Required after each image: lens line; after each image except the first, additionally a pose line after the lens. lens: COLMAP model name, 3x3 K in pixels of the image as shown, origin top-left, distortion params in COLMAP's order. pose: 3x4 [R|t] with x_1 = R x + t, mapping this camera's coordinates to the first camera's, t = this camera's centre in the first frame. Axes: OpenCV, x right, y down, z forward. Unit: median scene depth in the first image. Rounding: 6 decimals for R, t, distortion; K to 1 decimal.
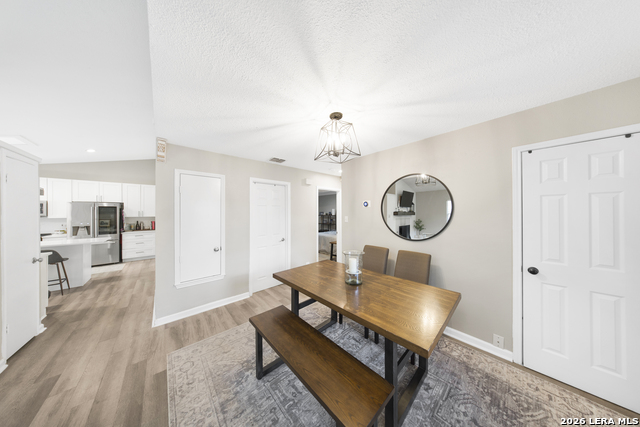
lens RADIAL K [[180.0, 0, 318.0], [0, 180.0, 211.9], [0, 0, 1]] dist [-0.004037, 0.000748]
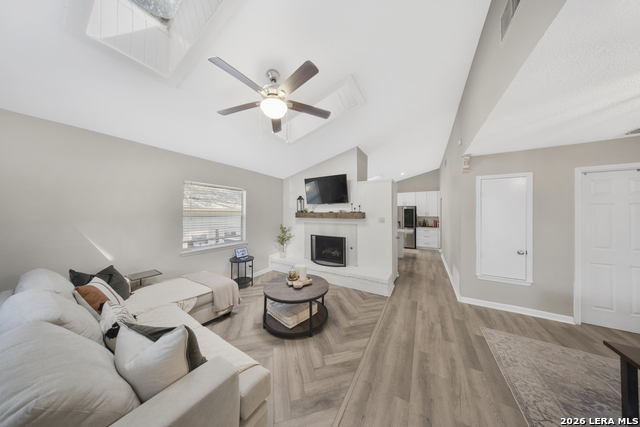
lens RADIAL K [[180.0, 0, 320.7], [0, 180.0, 211.9], [0, 0, 1]] dist [-0.004037, 0.000748]
pose [[0.321227, -0.001045, -0.947002, -0.007322], [-0.003830, 0.999990, -0.002403, 0.000455], [0.946994, 0.004399, 0.321220, -0.271260]]
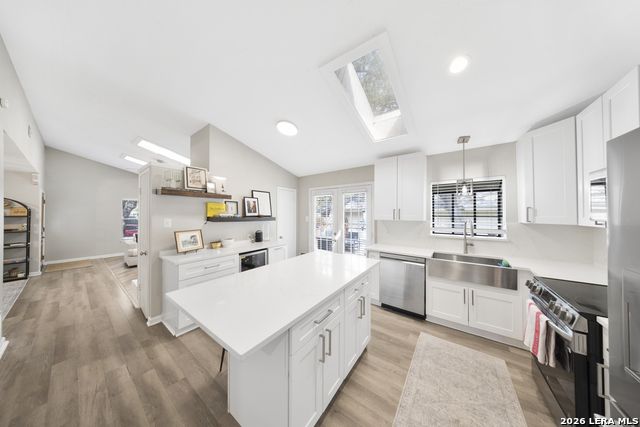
lens RADIAL K [[180.0, 0, 318.4], [0, 180.0, 212.8], [0, 0, 1]] dist [-0.004037, 0.000748]
pose [[-0.975292, 0.002833, -0.220902, -1.632527], [0.004845, 0.999952, -0.008567, 0.014524], [0.220867, -0.009425, -0.975258, 1.619162]]
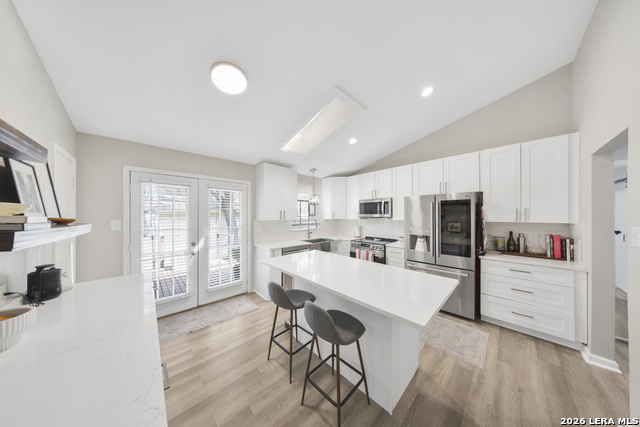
lens RADIAL K [[180.0, 0, 317.5], [0, 180.0, 214.3], [0, 0, 1]] dist [-0.004037, 0.000748]
pose [[0.028603, 0.004294, -0.999582, -1.113019], [0.004755, 0.999979, 0.004432, 0.007880], [0.999580, -0.004880, 0.028582, 0.981726]]
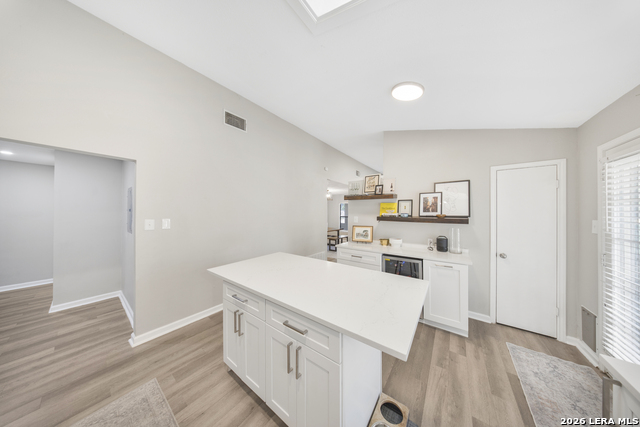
lens RADIAL K [[180.0, 0, 324.2], [0, 180.0, 213.0], [0, 0, 1]] dist [-0.004037, 0.000748]
pose [[-0.218712, 0.000579, 0.975789, -2.216424], [-0.006469, 0.999977, -0.002044, 0.013329], [-0.975768, -0.006760, -0.218703, 1.143846]]
